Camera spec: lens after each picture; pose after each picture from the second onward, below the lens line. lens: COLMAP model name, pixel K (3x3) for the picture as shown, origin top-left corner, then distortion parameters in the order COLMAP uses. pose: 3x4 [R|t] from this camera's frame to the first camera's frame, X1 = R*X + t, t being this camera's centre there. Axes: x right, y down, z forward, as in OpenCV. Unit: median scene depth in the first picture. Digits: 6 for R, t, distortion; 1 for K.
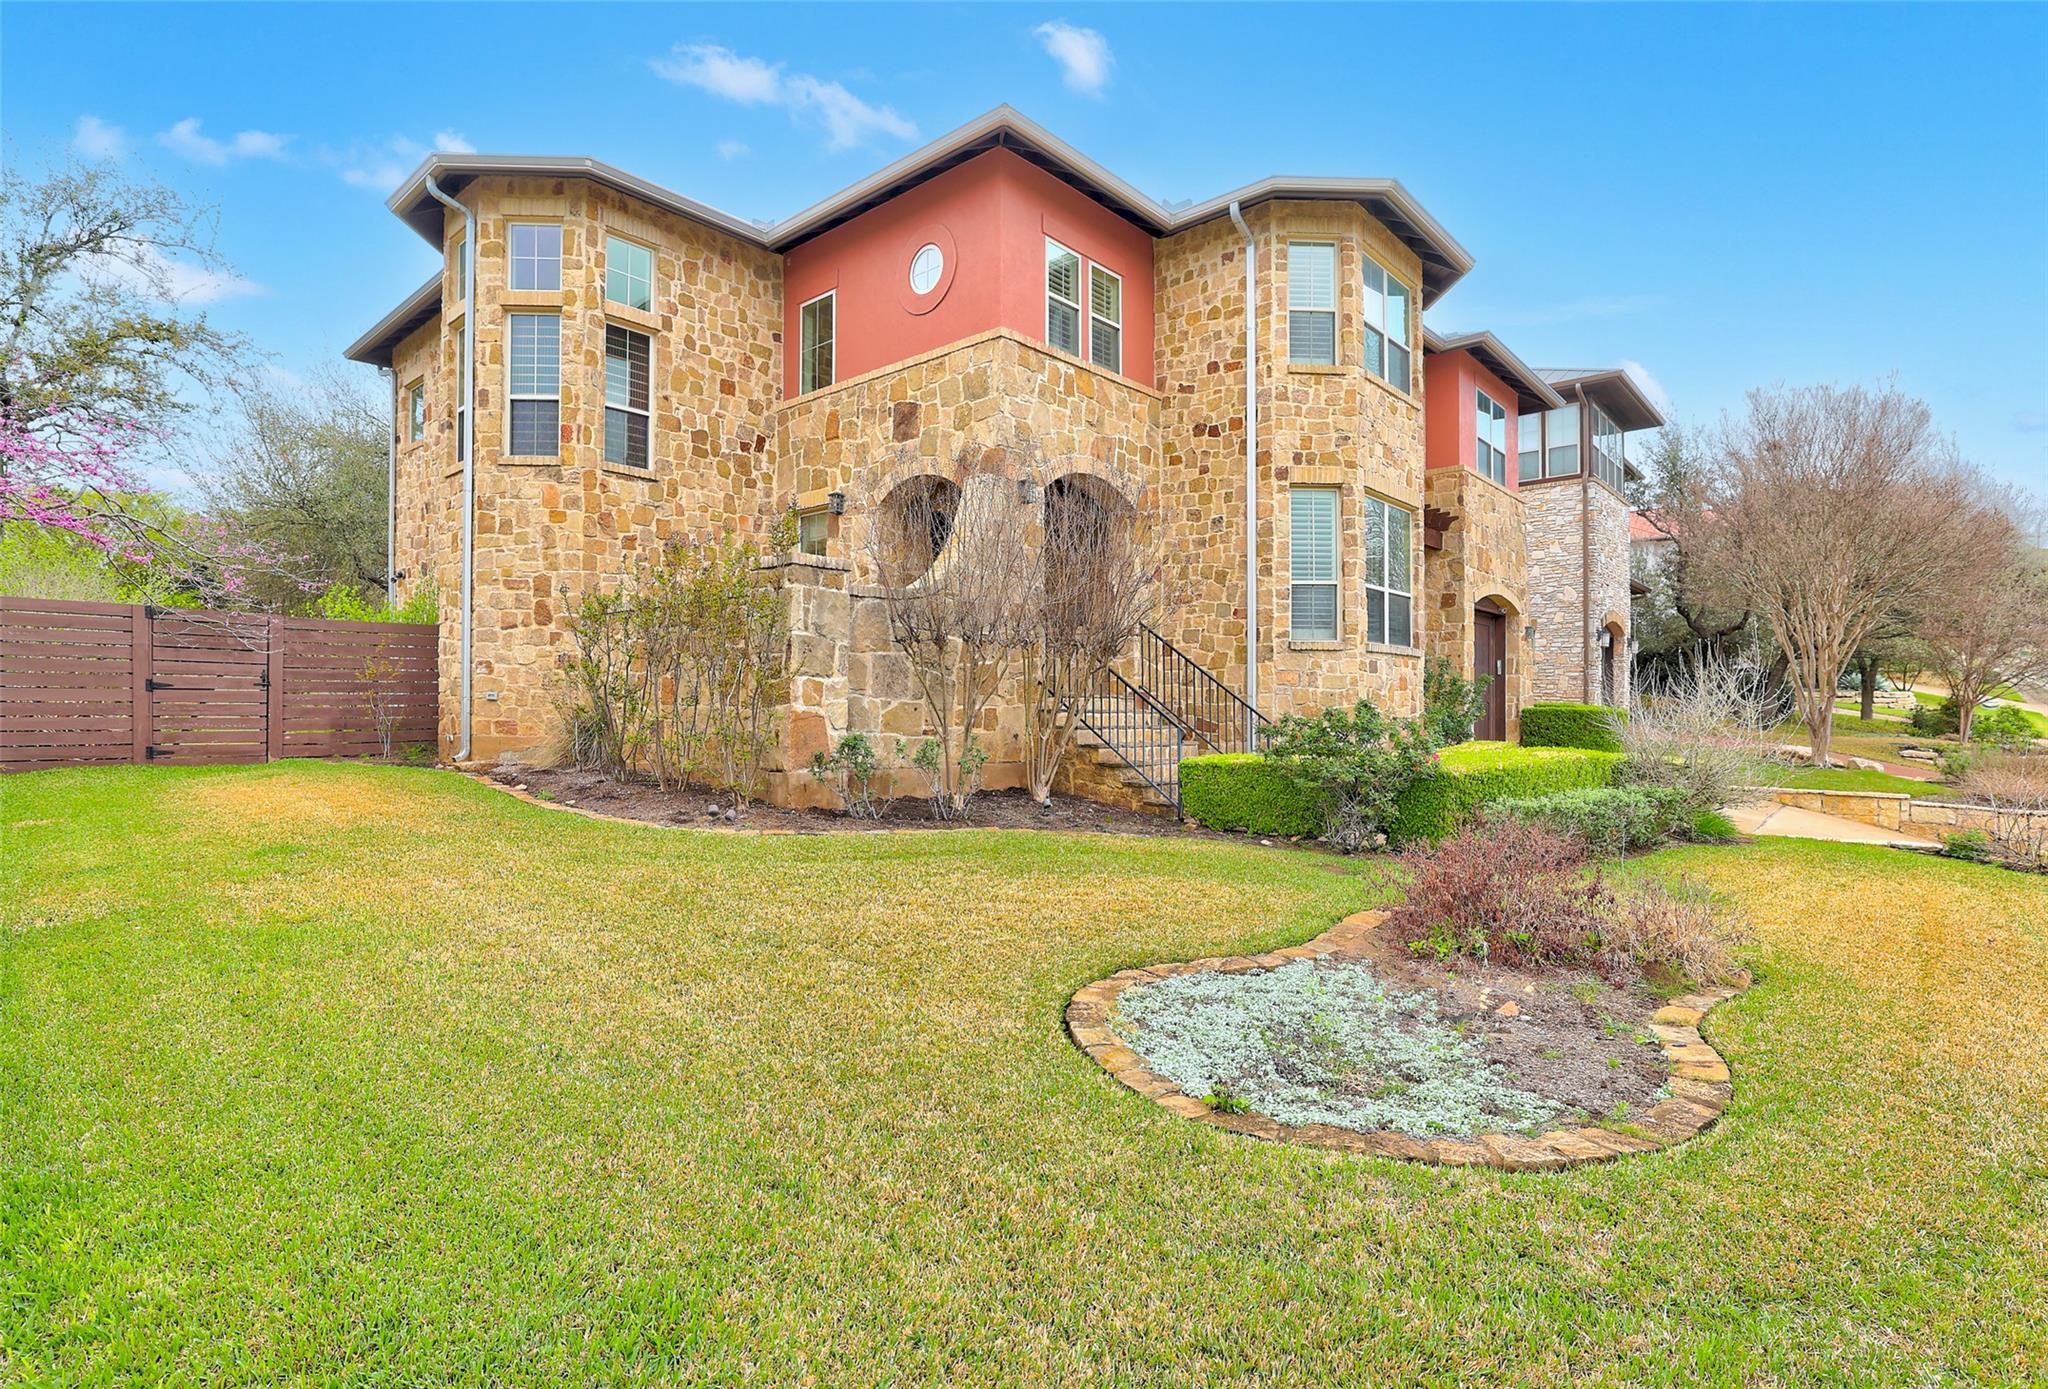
lens RADIAL K [[1007.2, 0, 1028.2], [0, 1007.2, 698.3], [0, 0, 1]] dist [-0.013435, 0.001877]
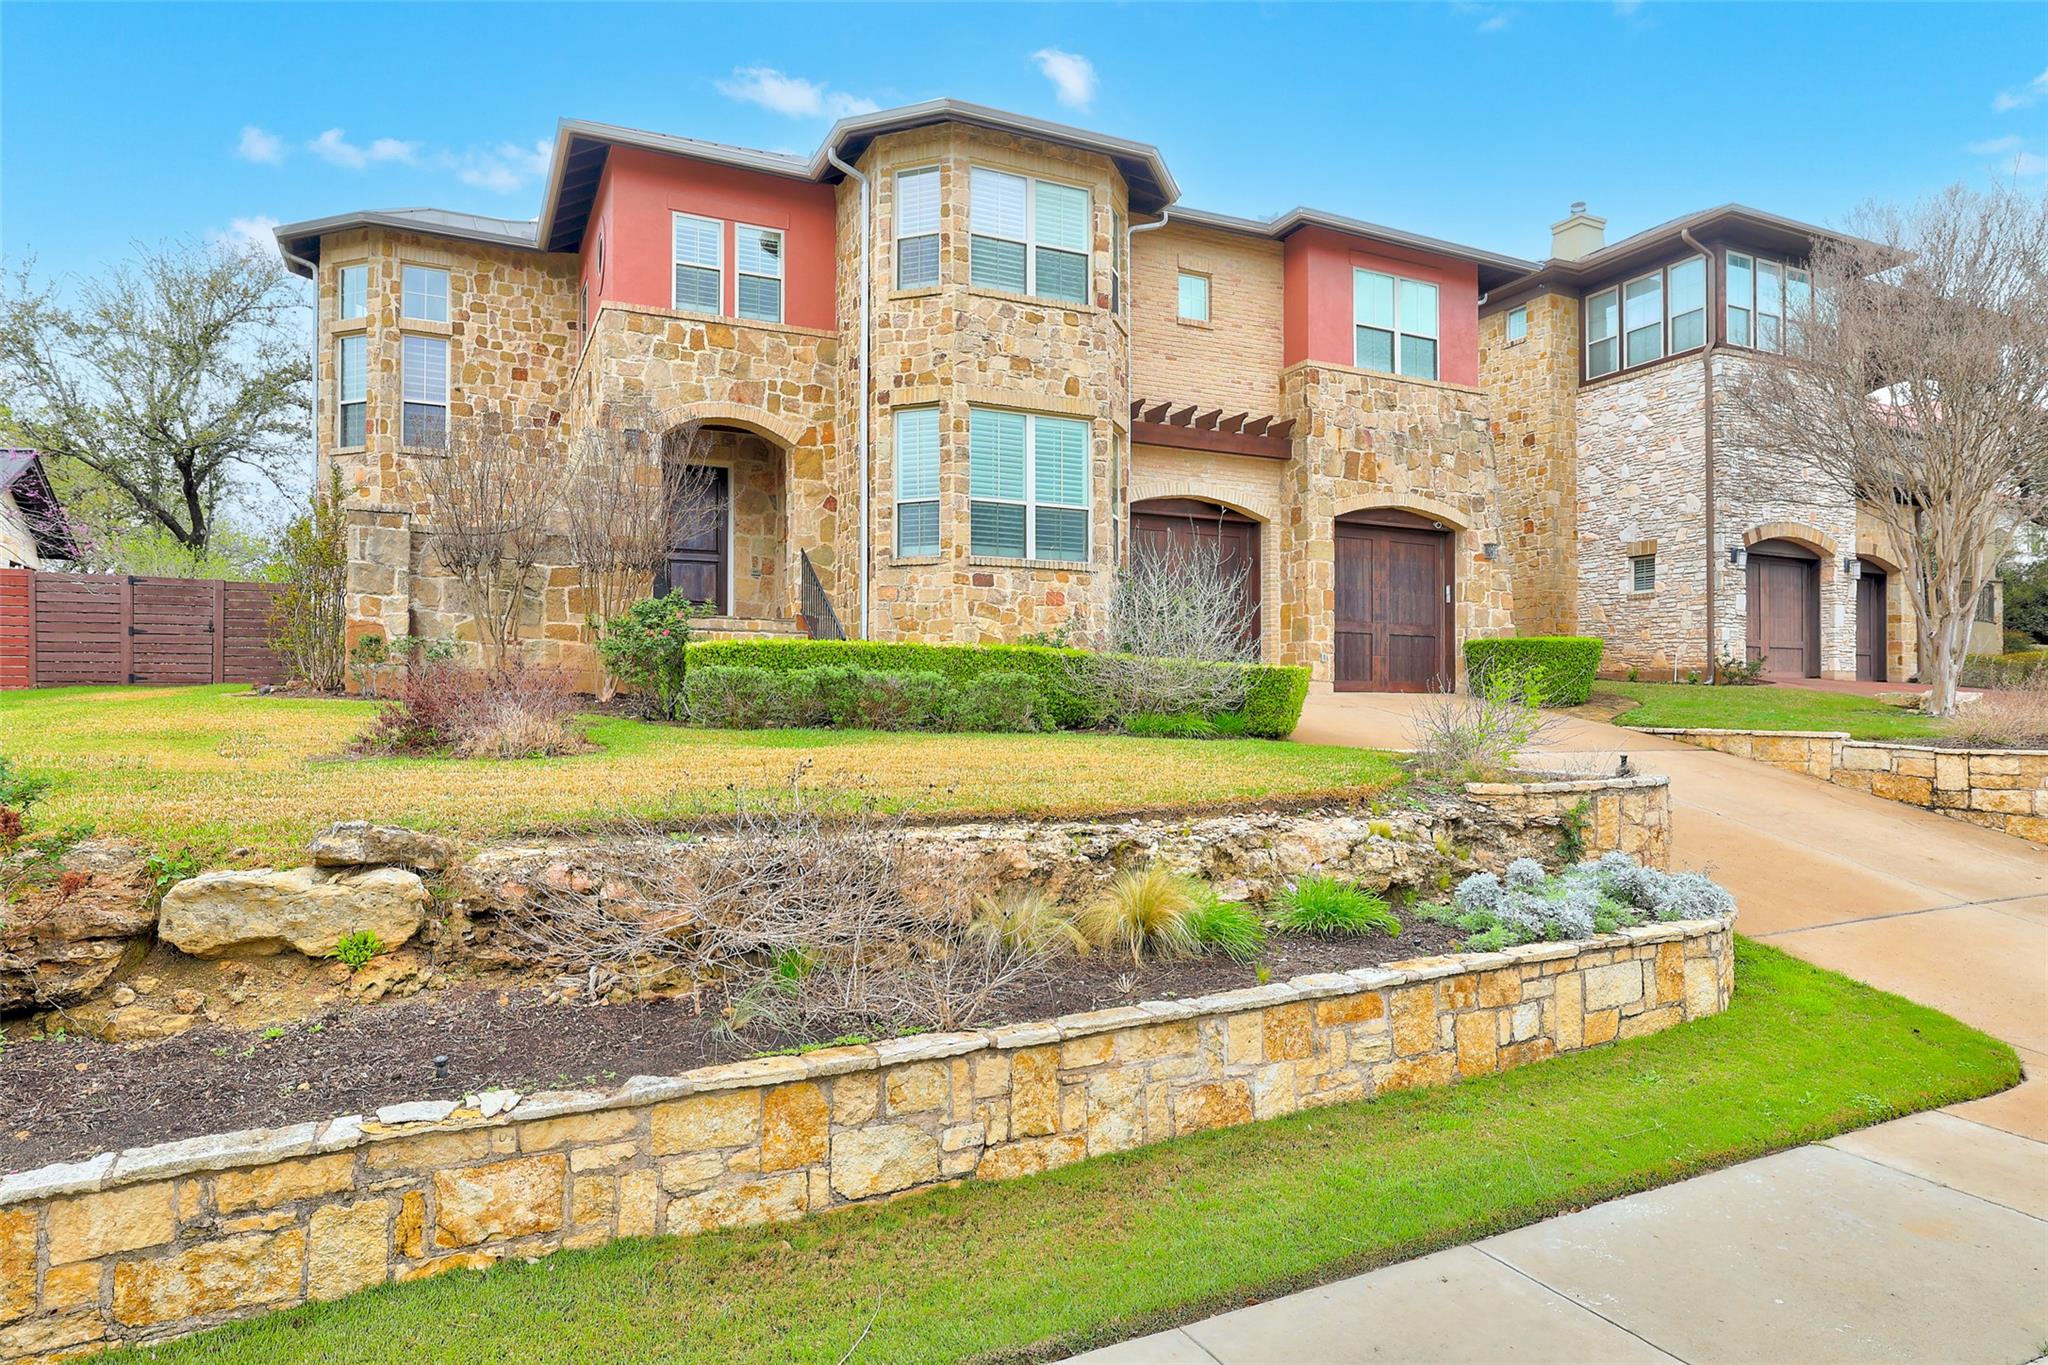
lens RADIAL K [[1205.8, 0, 1018.7], [0, 1205.8, 690.4], [0, 0, 1]] dist [-0.009340, 0.000762]
pose [[0.925511, -0.014564, -0.378442, 0.844453], [0.009979, 0.999851, -0.014075, 0.097588], [0.378590, 0.009250, 0.925518, -0.096714]]
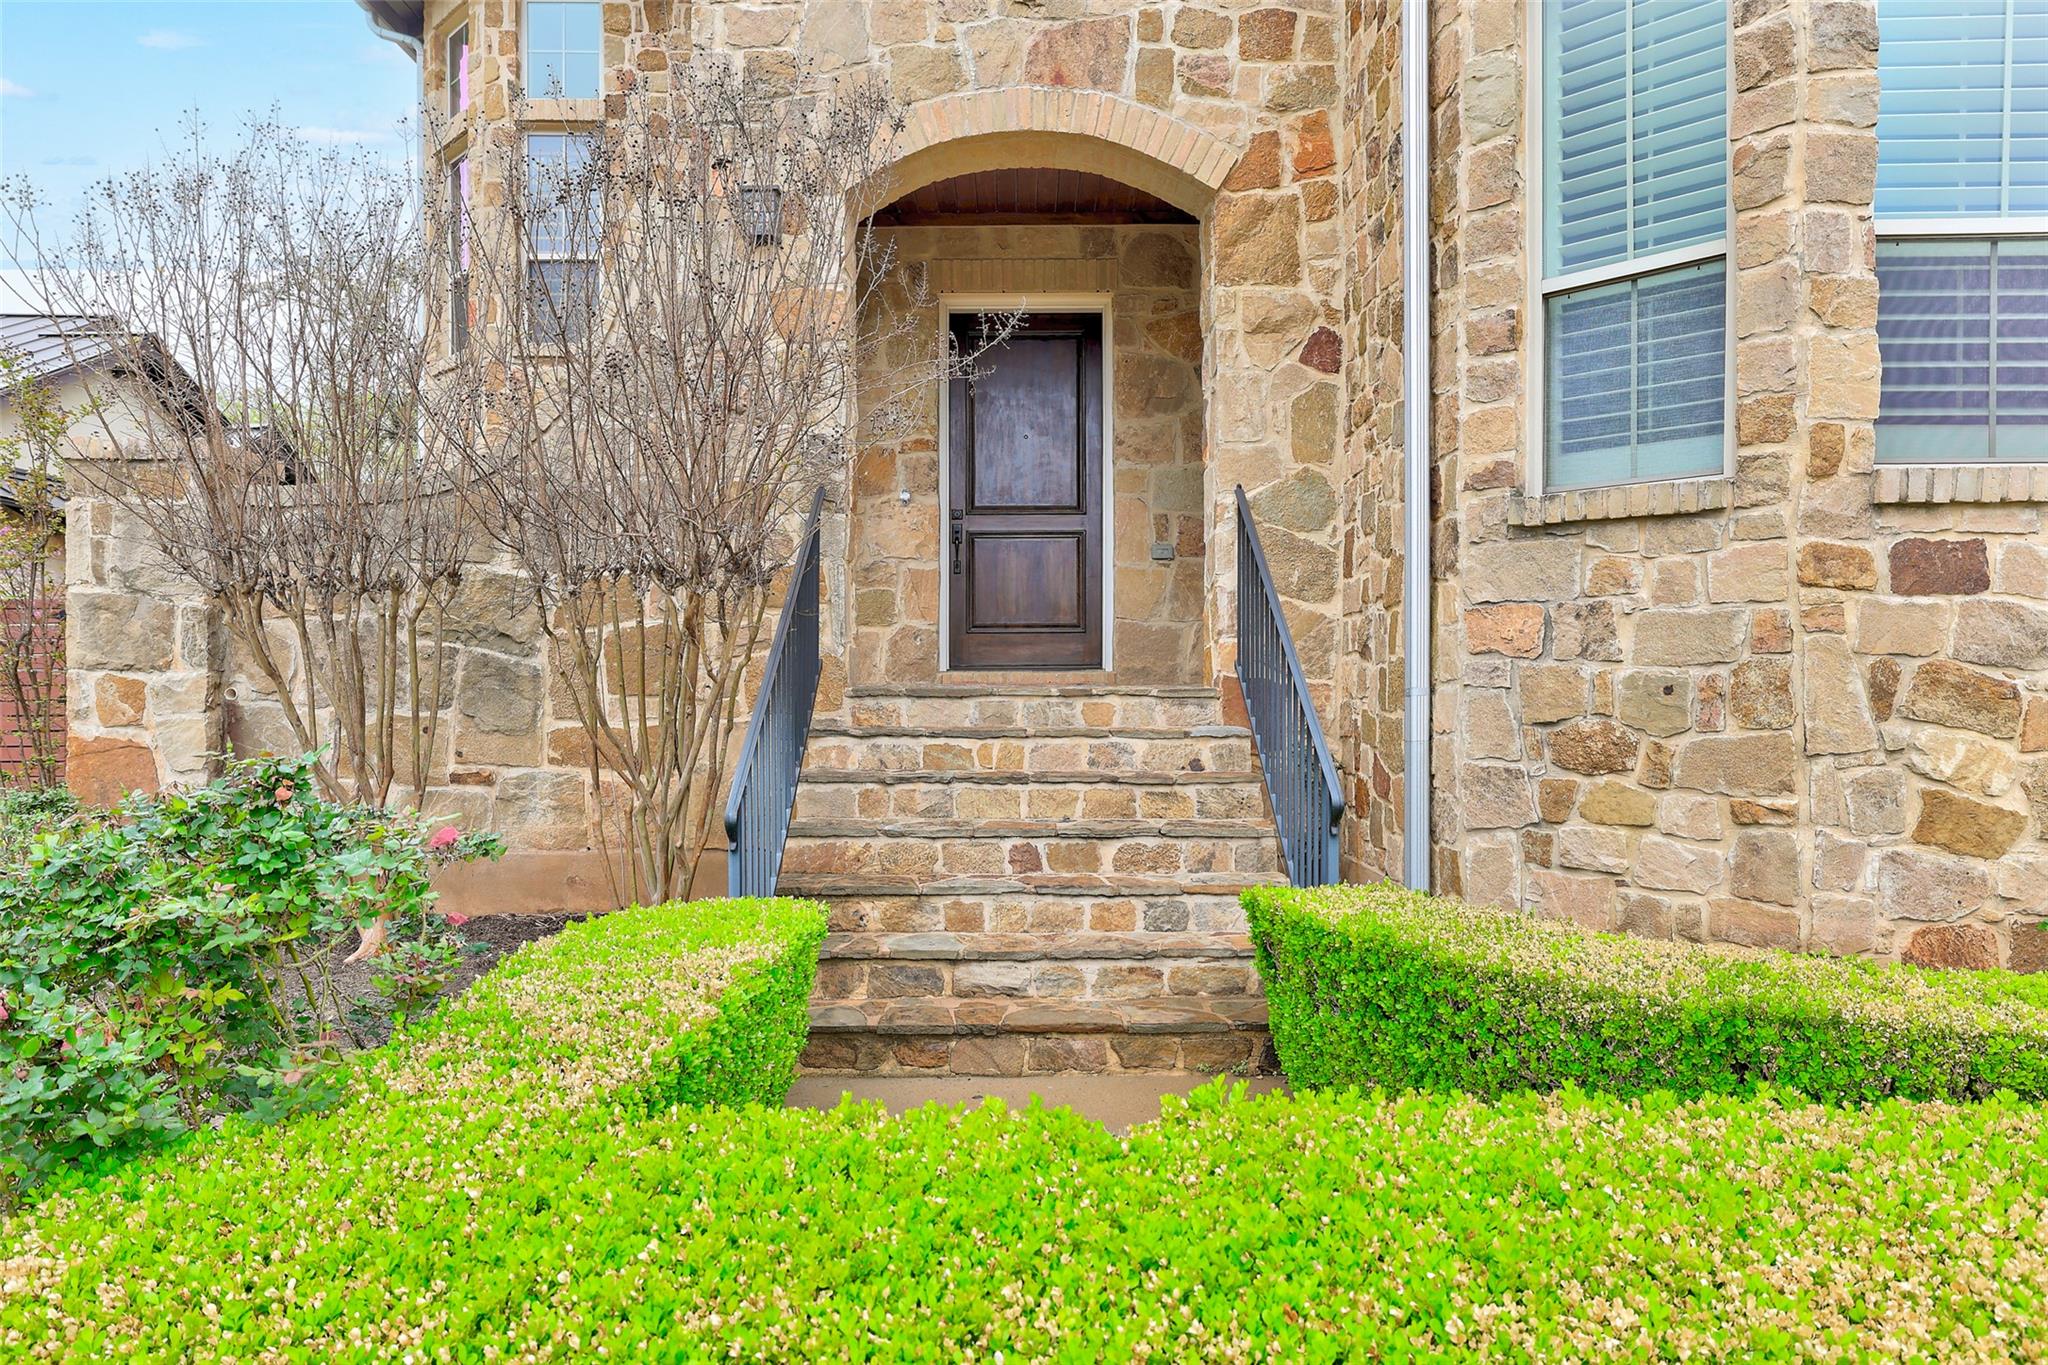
lens RADIAL K [[1298.1, 0, 1016.1], [0, 1298.1, 693.4], [0, 0, 1]] dist [-0.004552, 0.002669]
pose [[0.669055, -0.000192, -0.743212, 0.432337], [0.013695, 0.999833, 0.012070, -0.008623], [0.743086, -0.018254, 0.668947, 0.649723]]
